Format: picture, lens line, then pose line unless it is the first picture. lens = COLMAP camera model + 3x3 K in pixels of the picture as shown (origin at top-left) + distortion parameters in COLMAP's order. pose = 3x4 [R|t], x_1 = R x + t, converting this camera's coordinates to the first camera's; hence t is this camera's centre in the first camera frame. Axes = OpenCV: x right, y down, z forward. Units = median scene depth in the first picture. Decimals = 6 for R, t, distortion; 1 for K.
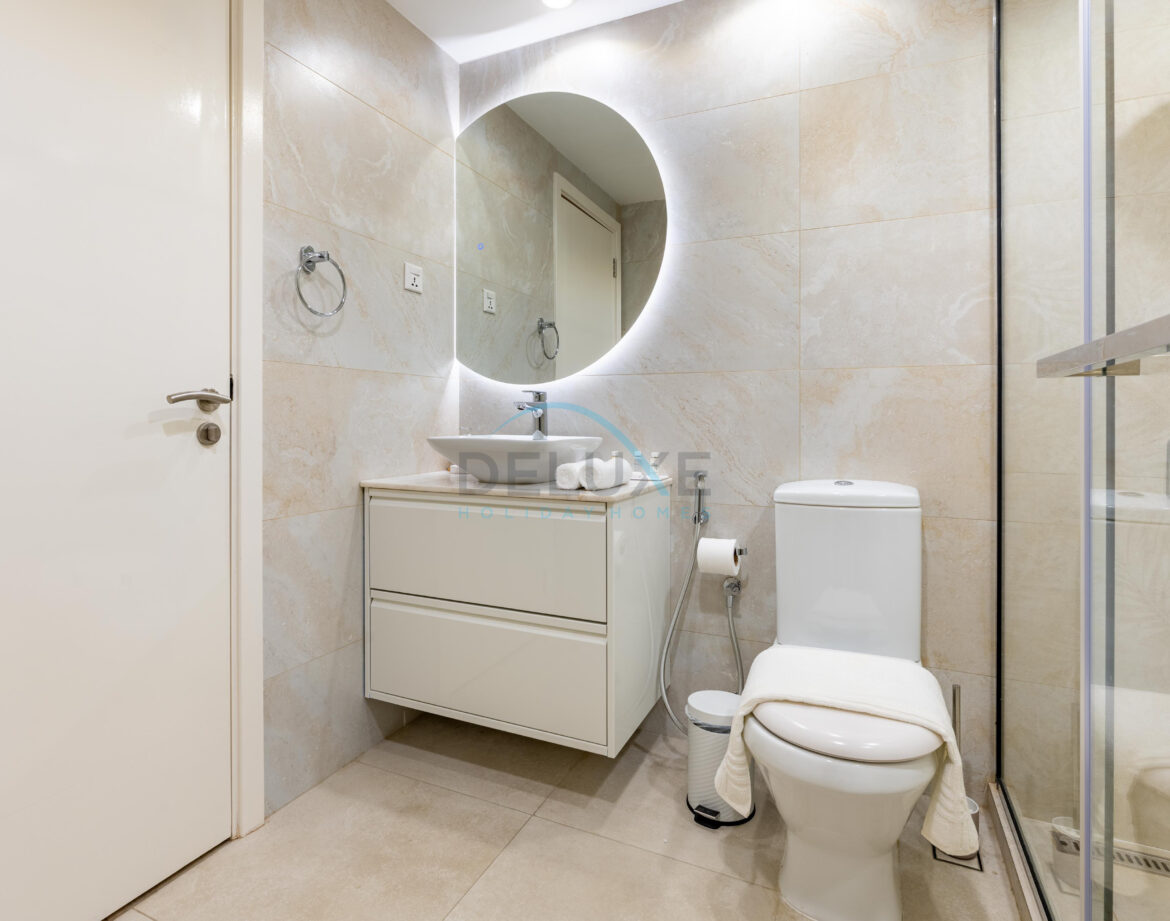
lens RADIAL K [[619.2, 0, 587.3], [0, 619.2, 433.7], [0, 0, 1]] dist [-0.002158, 0.000314]
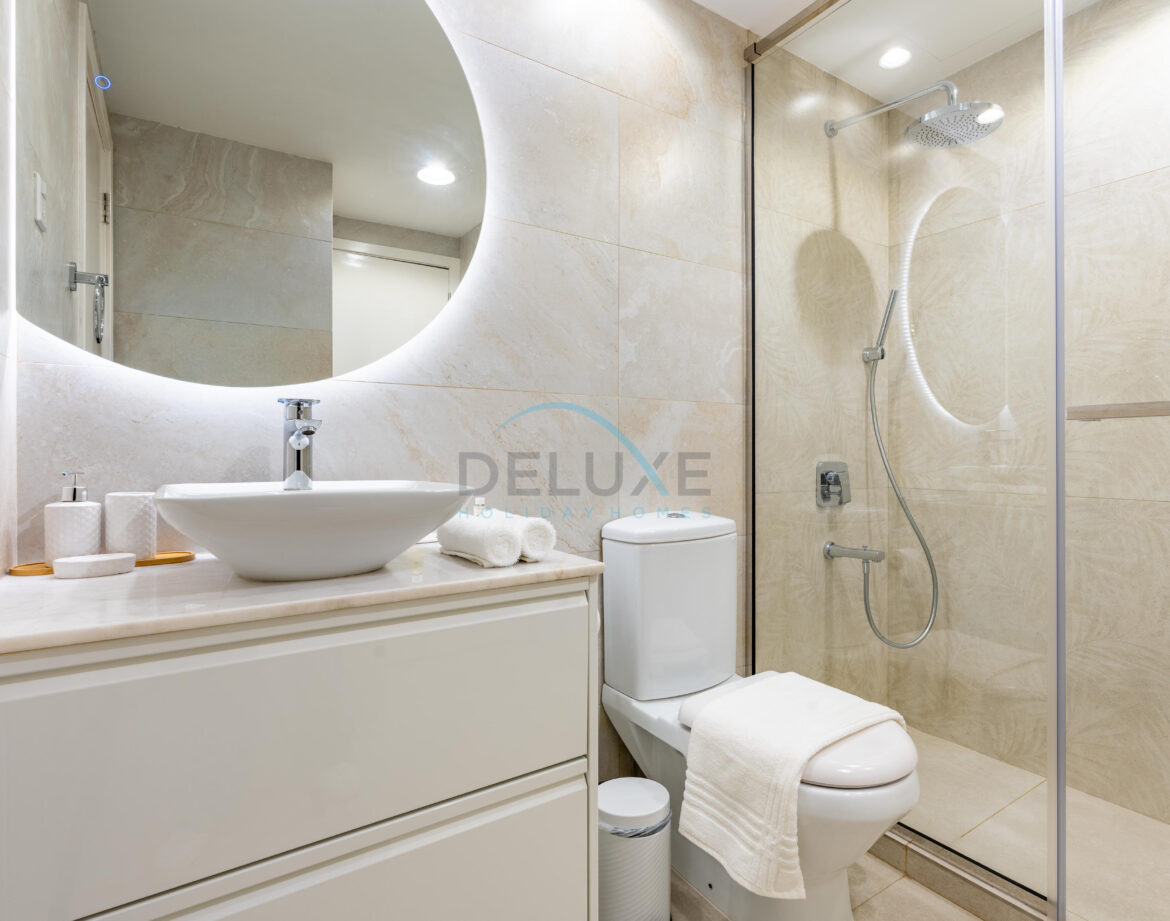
lens RADIAL K [[618.5, 0, 585.0], [0, 618.5, 460.5], [0, 0, 1]] dist [-0.003662, -0.001084]
pose [[0.532597, -0.014584, 0.846243, -0.464389], [0.024465, 0.999699, 0.001831, -0.012158], [-0.846015, 0.019729, 0.532794, 0.559341]]
